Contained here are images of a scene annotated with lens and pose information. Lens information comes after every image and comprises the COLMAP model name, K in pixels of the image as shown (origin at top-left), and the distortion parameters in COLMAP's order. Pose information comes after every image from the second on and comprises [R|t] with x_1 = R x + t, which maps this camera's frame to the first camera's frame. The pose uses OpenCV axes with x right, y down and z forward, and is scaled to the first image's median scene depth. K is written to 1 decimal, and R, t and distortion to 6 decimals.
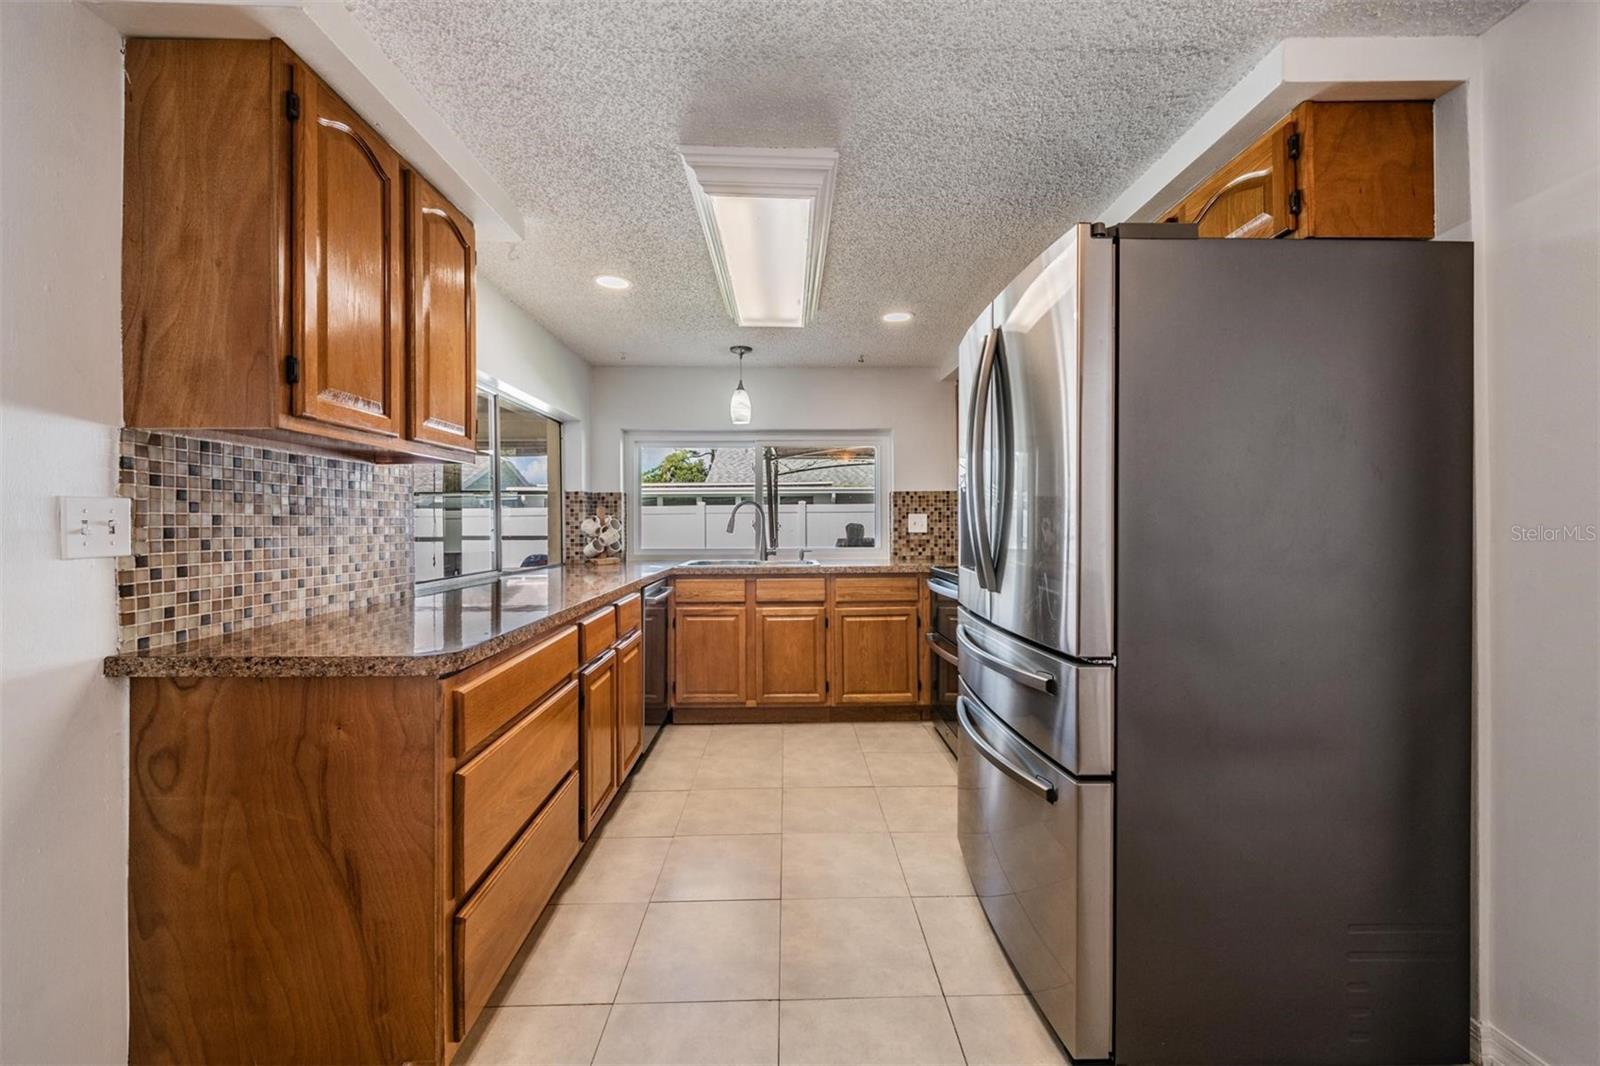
lens RADIAL K [[628.3, 0, 803.5], [0, 628.3, 522.3], [0, 0, 1]] dist [-0.000162, -0.002016]
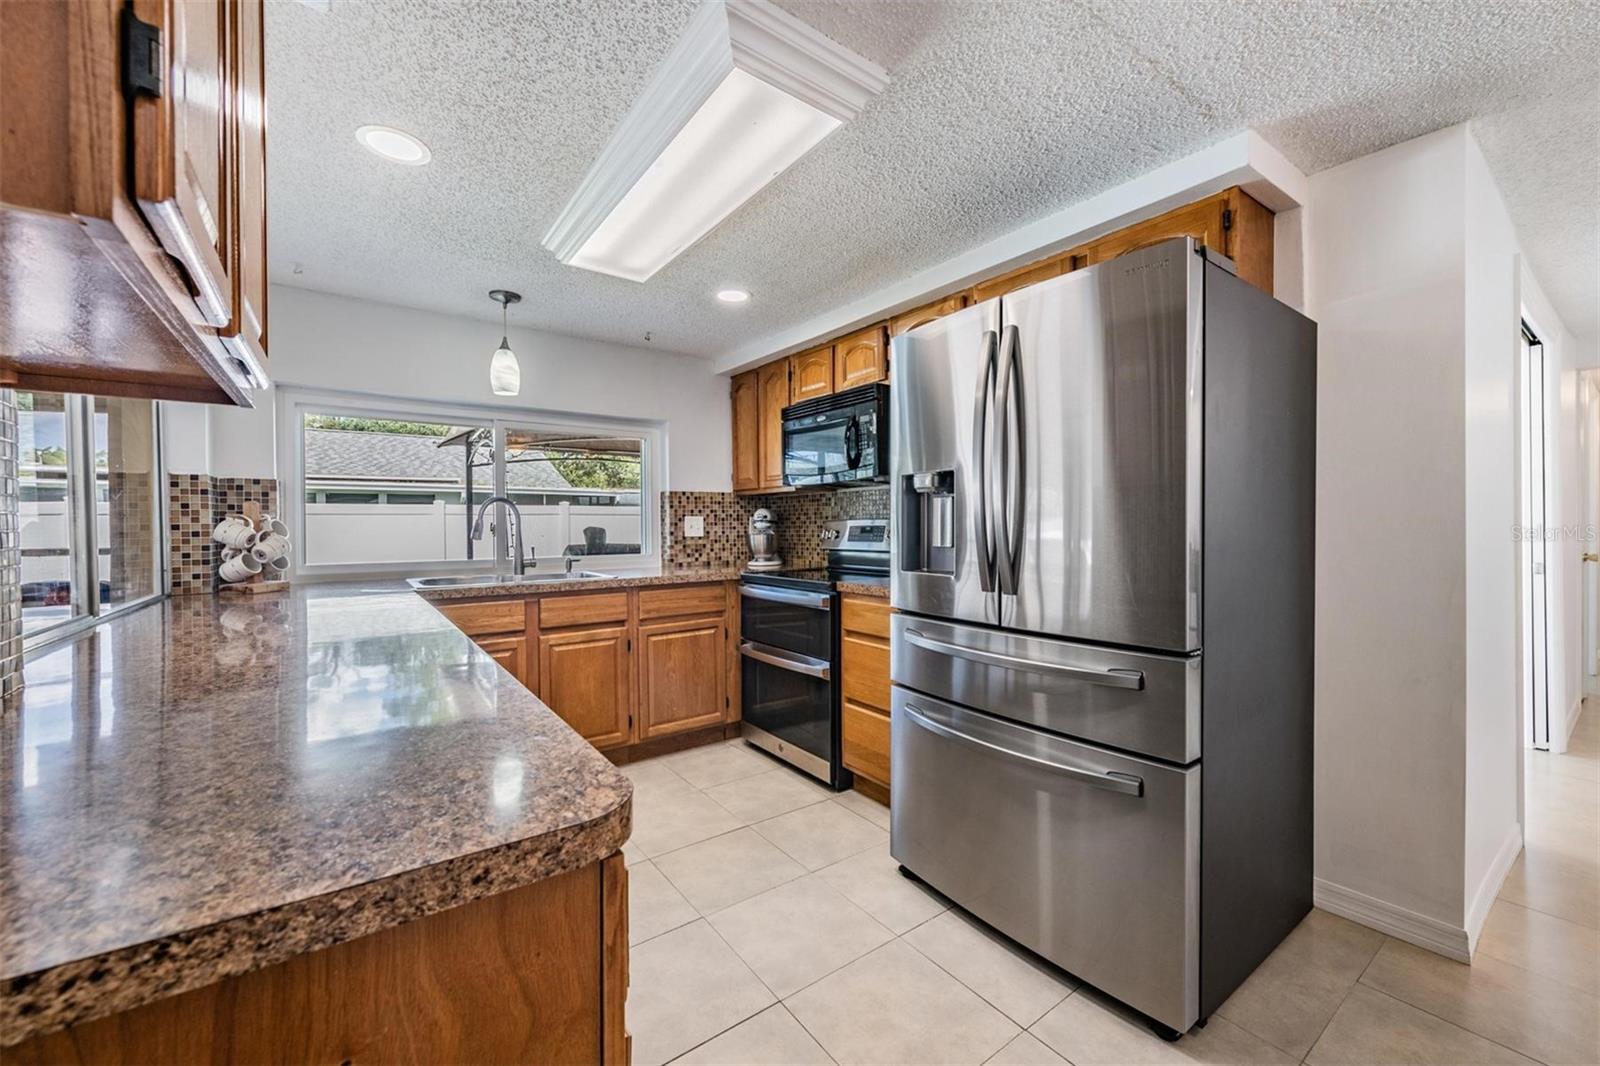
lens RADIAL K [[628.3, 0, 804.5], [0, 628.3, 533.9], [0, 0, 1]] dist [-0.000162, -0.002016]
pose [[0.820905, -0.008218, 0.571006, -0.236456], [0.001492, 0.999924, 0.012246, 0.001649], [-0.571063, -0.009201, 0.820855, 0.174589]]
